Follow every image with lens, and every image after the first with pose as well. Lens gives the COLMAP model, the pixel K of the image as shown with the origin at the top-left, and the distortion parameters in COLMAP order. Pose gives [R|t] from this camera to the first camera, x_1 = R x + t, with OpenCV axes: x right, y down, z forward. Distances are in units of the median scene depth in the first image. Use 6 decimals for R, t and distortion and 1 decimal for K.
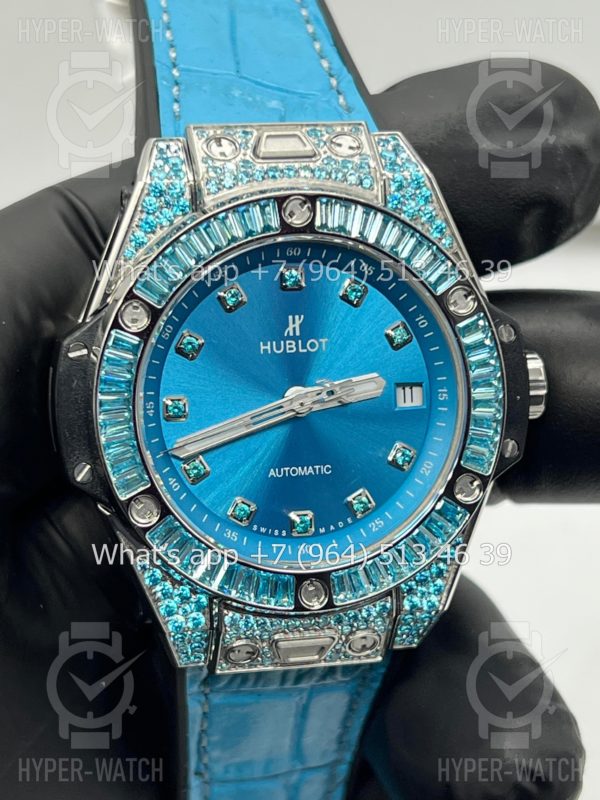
lens RADIAL K [[1863.7, 0, 294.1], [0, 1863.7, 398.8], [0, 0, 1]] dist [0.213565, 0.000000]
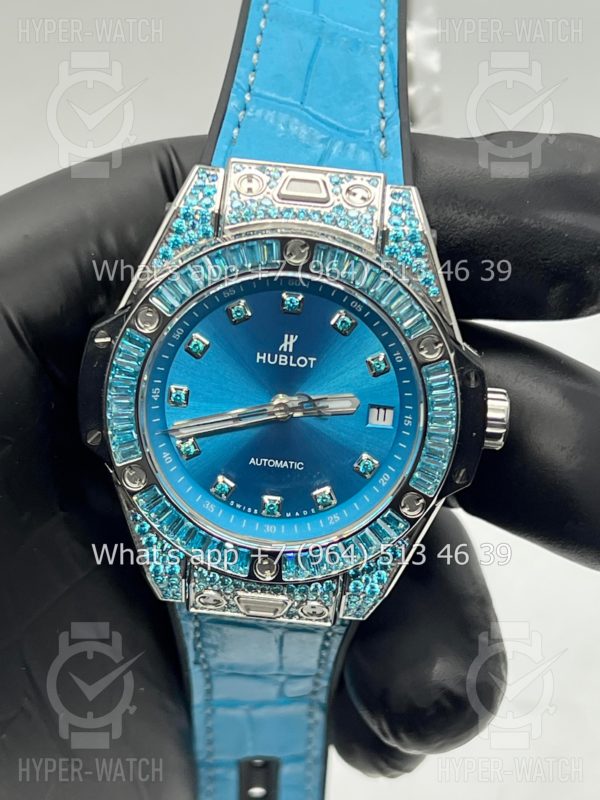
lens RADIAL K [[1863.7, 0, 295.0], [0, 1863.7, 402.0], [0, 0, 1]] dist [0.213565, 0.000000]
pose [[0.963179, 0.180490, -0.199273, 0.244345], [-0.152080, 0.976951, 0.149793, -0.179282], [0.221716, -0.113972, 0.968428, -0.140873]]
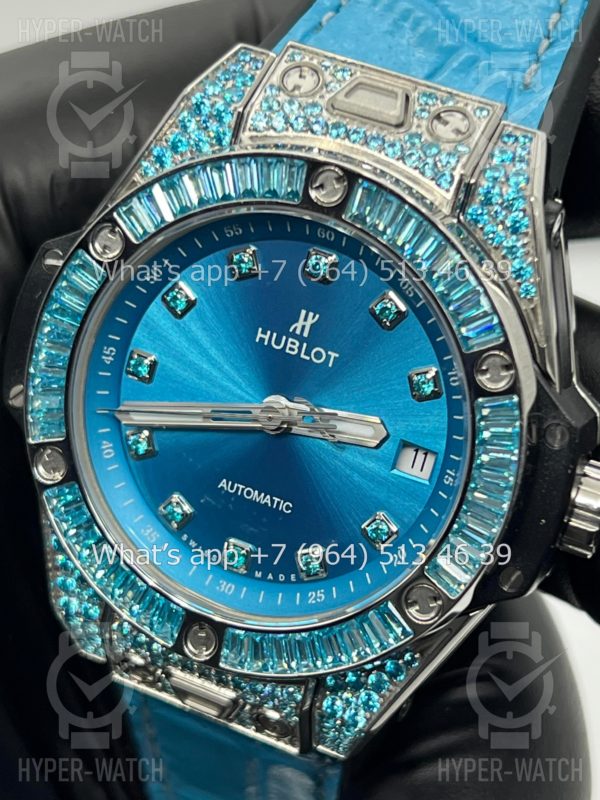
lens RADIAL K [[1863.7, 0, 290.1], [0, 1863.7, 413.4], [0, 0, 1]] dist [0.213565, 0.000000]
pose [[0.807685, 0.375930, -0.454226, 0.367851], [-0.333225, 0.926588, 0.174344, -0.139414], [0.486422, 0.010545, 0.873661, 0.306375]]
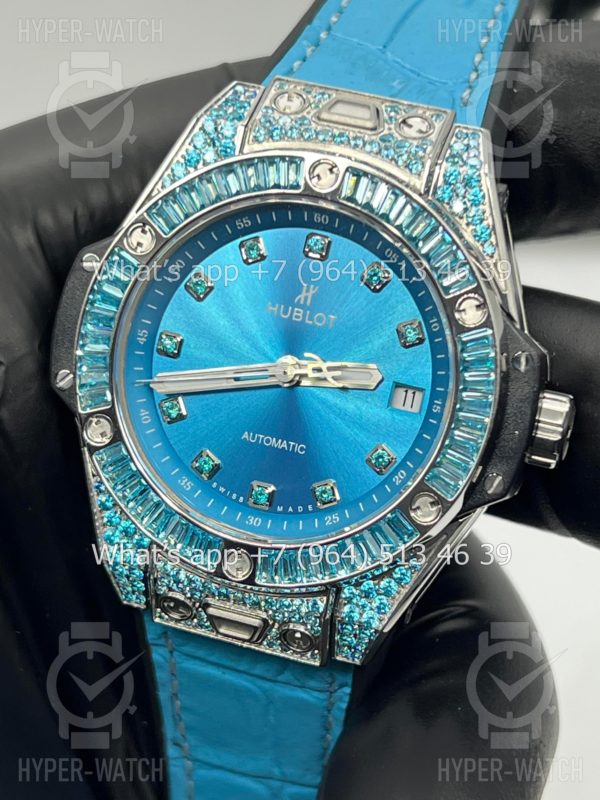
lens RADIAL K [[1863.7, 0, 301.0], [0, 1863.7, 408.0], [0, 0, 1]] dist [0.213565, 0.000000]
pose [[0.876235, 0.258806, -0.406487, 0.404224], [-0.279605, 0.960077, 0.008545, 0.009679], [0.392470, 0.106169, 0.913616, 0.123081]]
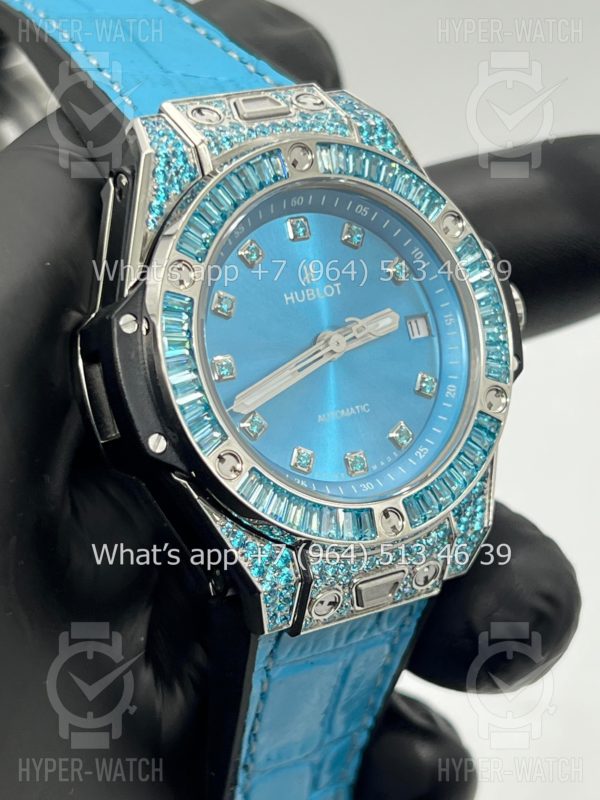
lens RADIAL K [[1863.7, 0, 298.8], [0, 1863.7, 399.0], [0, 0, 1]] dist [0.213565, 0.000000]
pose [[0.929065, -0.177638, 0.324473, -0.348291], [0.222544, 0.969068, -0.106680, 0.134498], [-0.295486, 0.171322, 0.939860, 0.053384]]
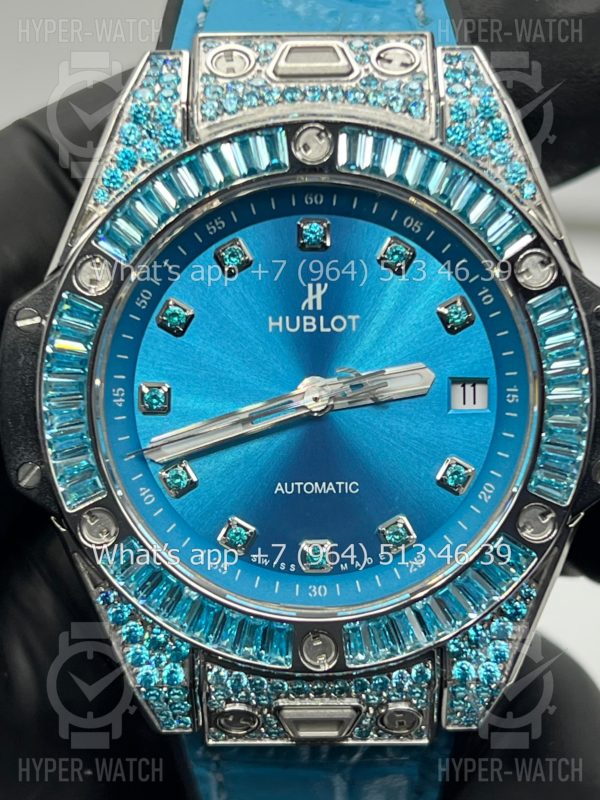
lens RADIAL K [[1863.7, 0, 302.5], [0, 1863.7, 397.4], [0, 0, 1]] dist [0.213565, 0.000000]
pose [[0.976985, 0.040592, -0.209409, 0.156382], [-0.042713, 0.999072, -0.005613, 0.006474], [0.208987, 0.014428, 0.977812, 0.252675]]
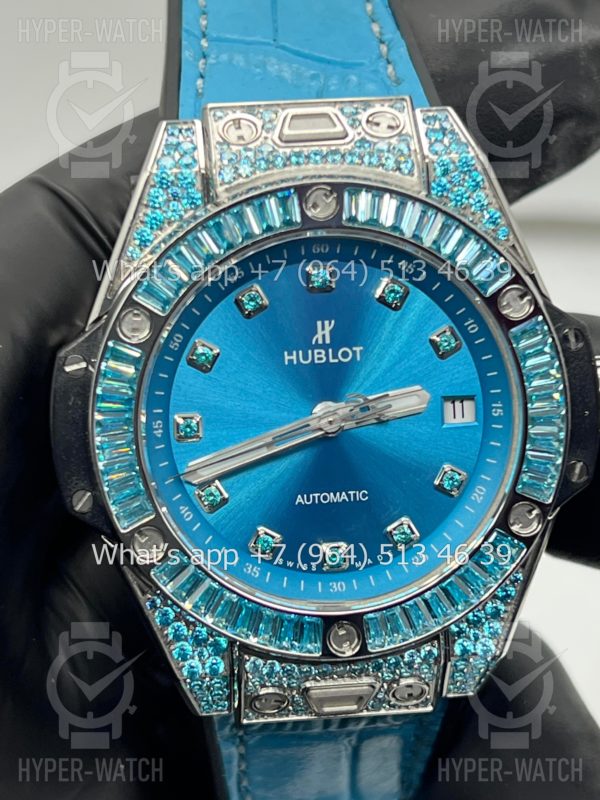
lens RADIAL K [[1863.7, 0, 295.6], [0, 1863.7, 394.9], [0, 0, 1]] dist [0.213565, 0.000000]
pose [[0.992908, -0.000951, -0.118885, 0.091076], [0.004186, 0.999628, 0.026966, -0.033452], [0.118816, -0.027273, 0.992542, 0.126918]]
